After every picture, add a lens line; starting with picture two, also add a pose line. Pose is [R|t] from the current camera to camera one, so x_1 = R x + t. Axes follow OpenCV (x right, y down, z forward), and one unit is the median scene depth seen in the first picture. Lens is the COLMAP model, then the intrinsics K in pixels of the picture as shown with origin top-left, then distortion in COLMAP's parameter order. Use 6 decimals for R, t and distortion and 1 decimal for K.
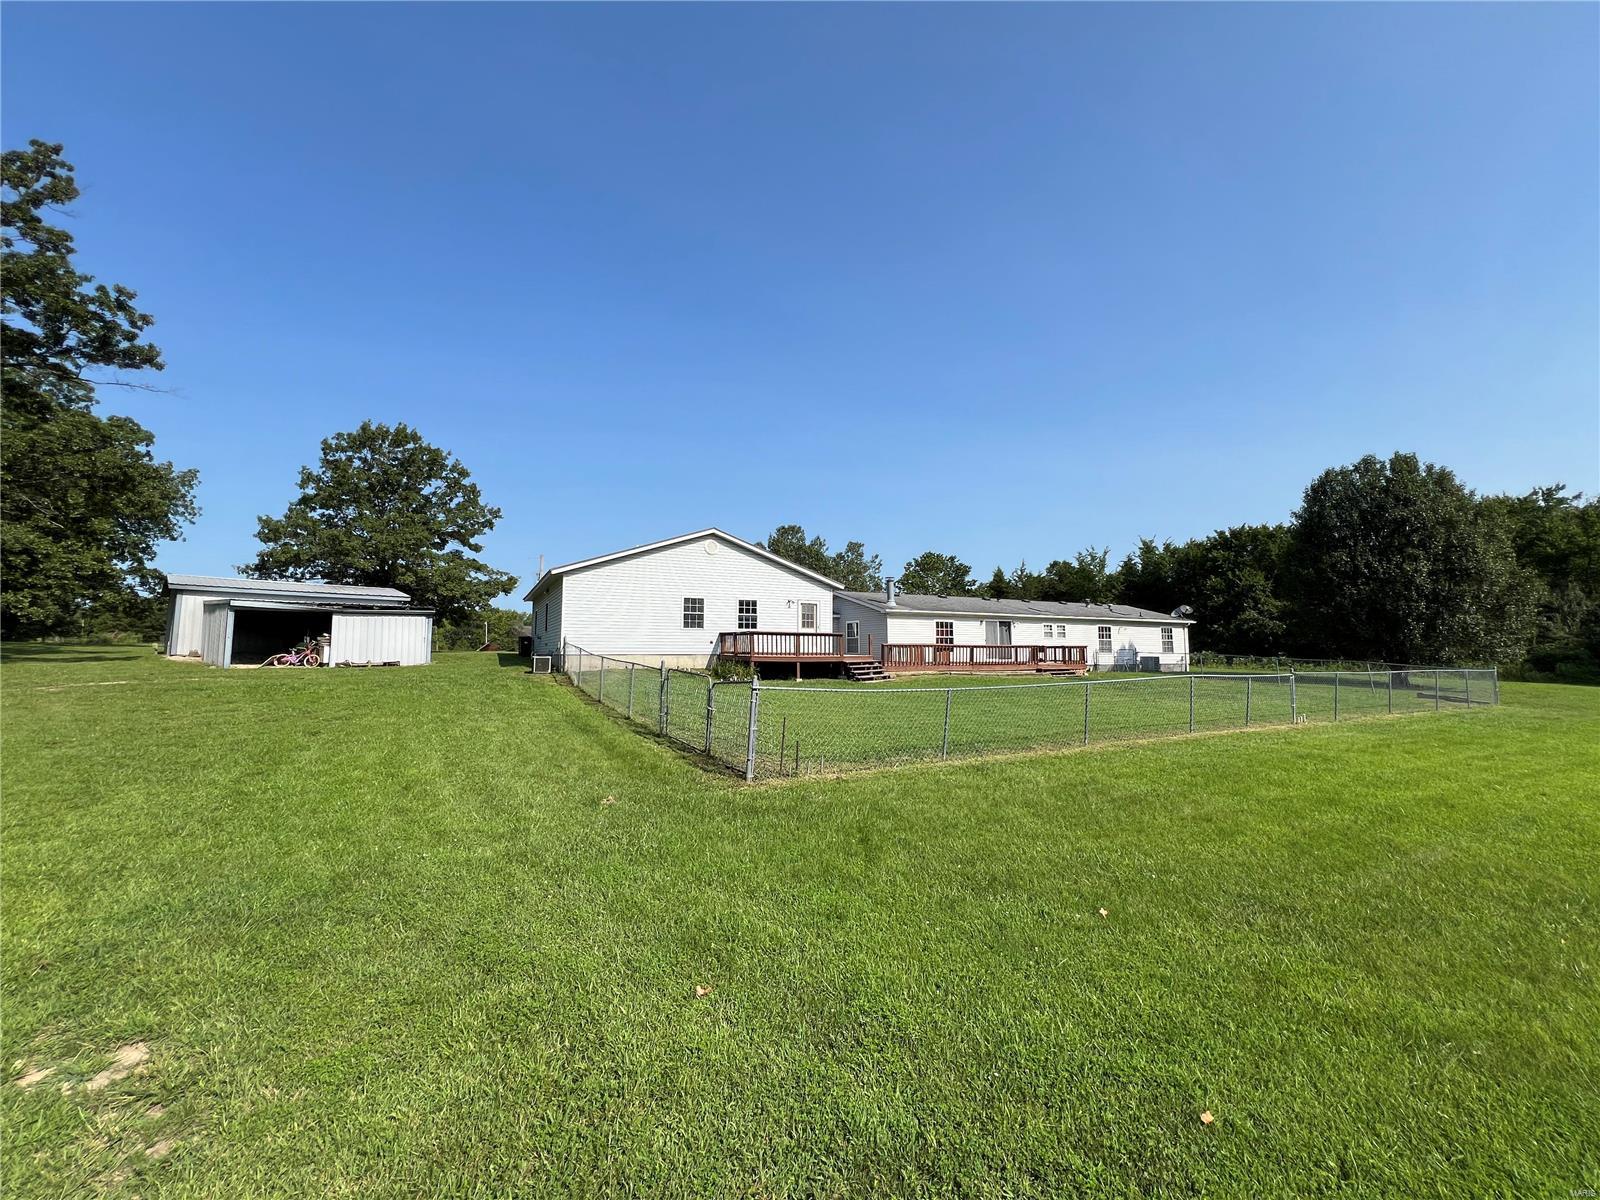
lens RADIAL K [[642.8, 0, 800.0], [0, 642.8, 600.0], [0, 0, 1]] dist [-0.002675, 0.000367]
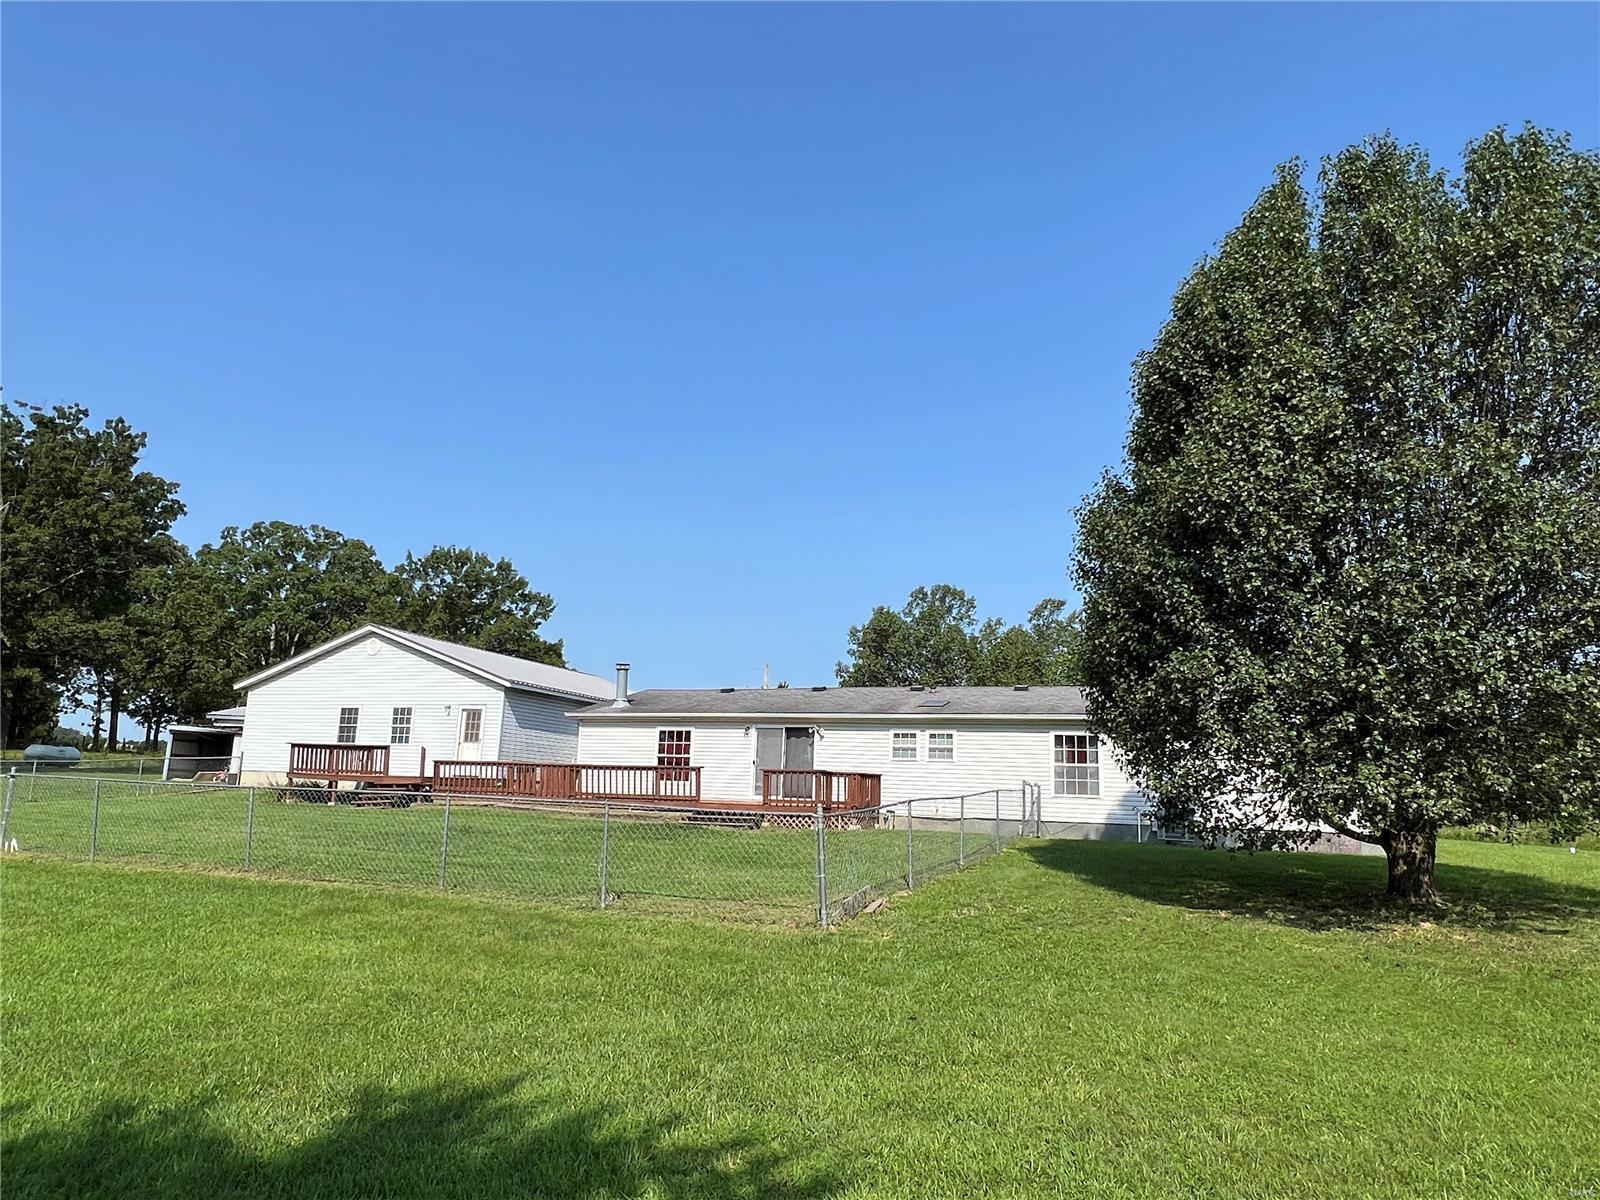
lens RADIAL K [[1016.2, 0, 801.6], [0, 1016.2, 631.5], [0, 0, 1]] dist [0.007630, 0.001332]
pose [[0.651721, -0.097872, -0.752118, 1.042150], [0.026496, 0.993972, -0.106385, 0.046638], [0.757996, 0.049405, 0.650385, 0.461579]]
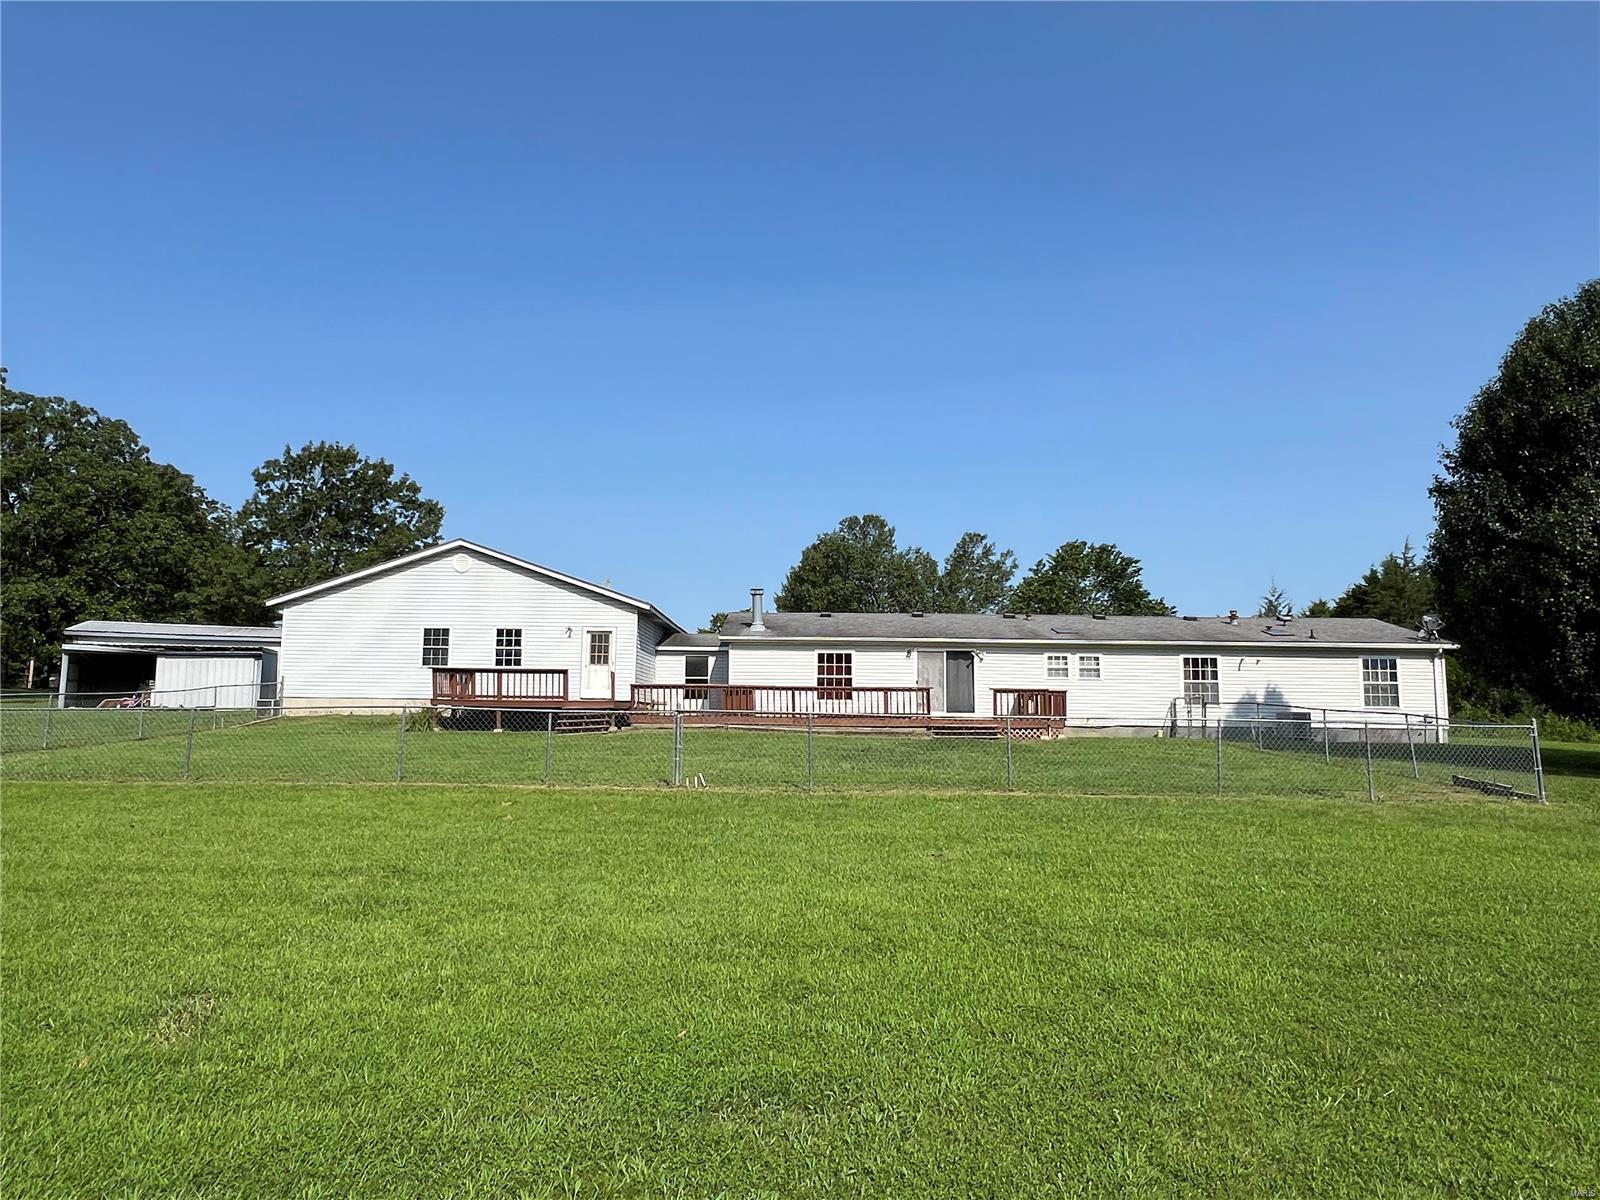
lens RADIAL K [[1016.2, 0, 801.6], [0, 1016.2, 631.5], [0, 0, 1]] dist [0.007630, 0.001332]
pose [[0.885645, -0.029356, -0.463433, 0.677350], [0.026873, 0.999567, -0.011962, 0.023347], [0.463584, -0.001860, 0.886051, 0.069973]]
